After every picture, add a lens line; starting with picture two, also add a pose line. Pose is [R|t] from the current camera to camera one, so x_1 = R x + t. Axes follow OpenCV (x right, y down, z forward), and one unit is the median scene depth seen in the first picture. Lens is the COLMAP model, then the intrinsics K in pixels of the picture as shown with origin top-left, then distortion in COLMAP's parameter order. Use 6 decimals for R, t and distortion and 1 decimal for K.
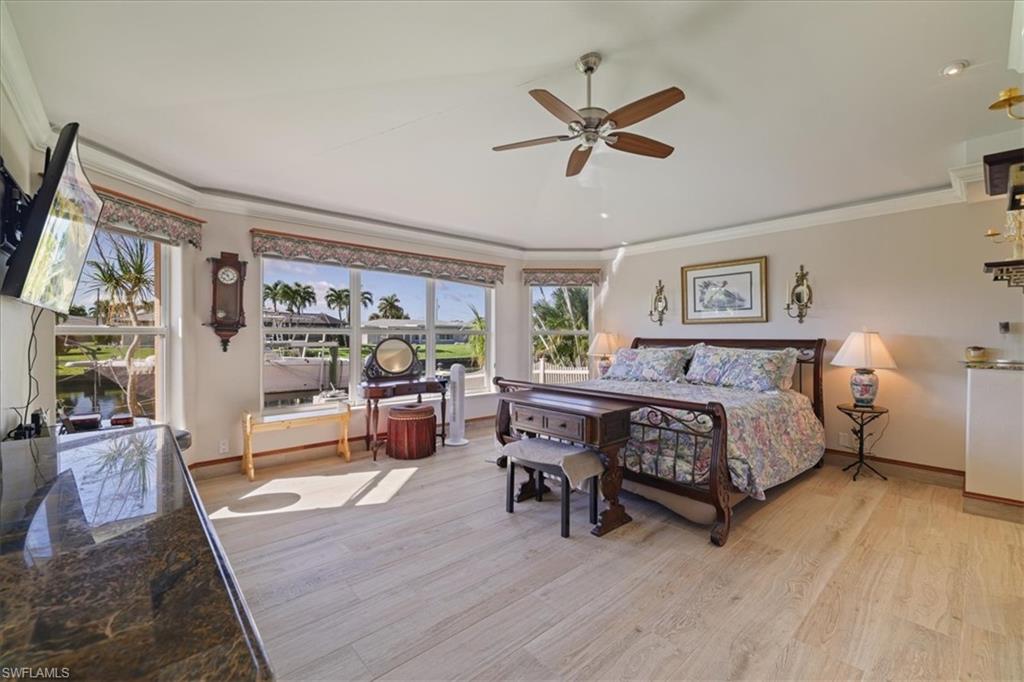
lens RADIAL K [[435.9, 0, 515.4], [0, 435.9, 337.7], [0, 0, 1]] dist [-0.000850, 0.000100]
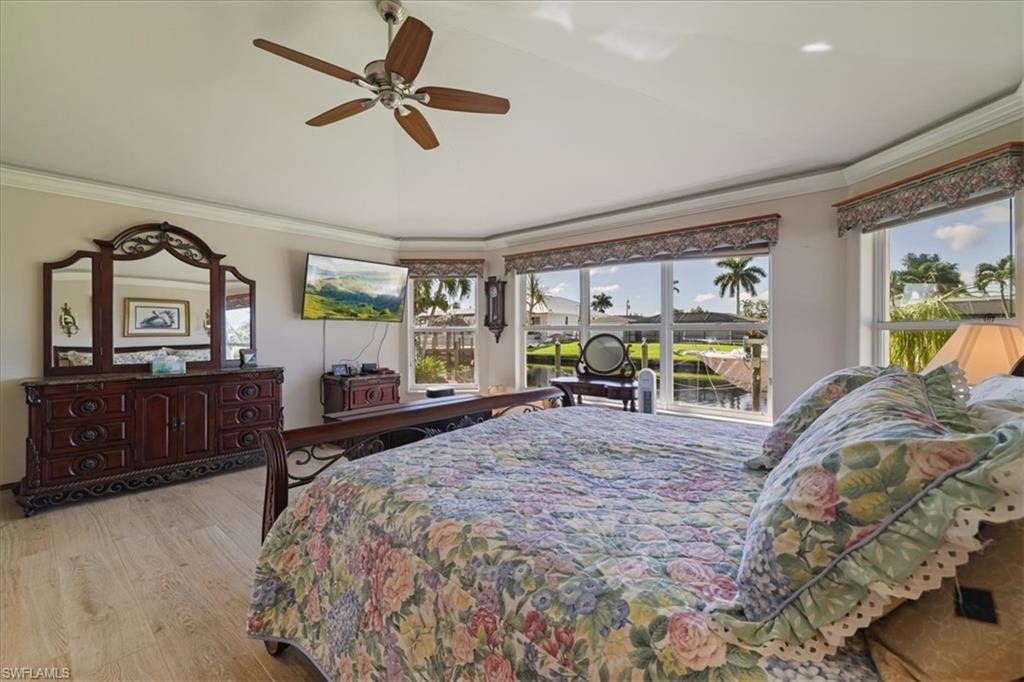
lens RADIAL K [[435.9, 0, 515.4], [0, 435.9, 337.7], [0, 0, 1]] dist [-0.000850, 0.000100]
pose [[0.107291, 0.010852, -0.994168, 0.655905], [-0.001712, 0.999941, 0.010730, -0.002407], [0.994226, 0.000551, 0.107303, 0.730490]]
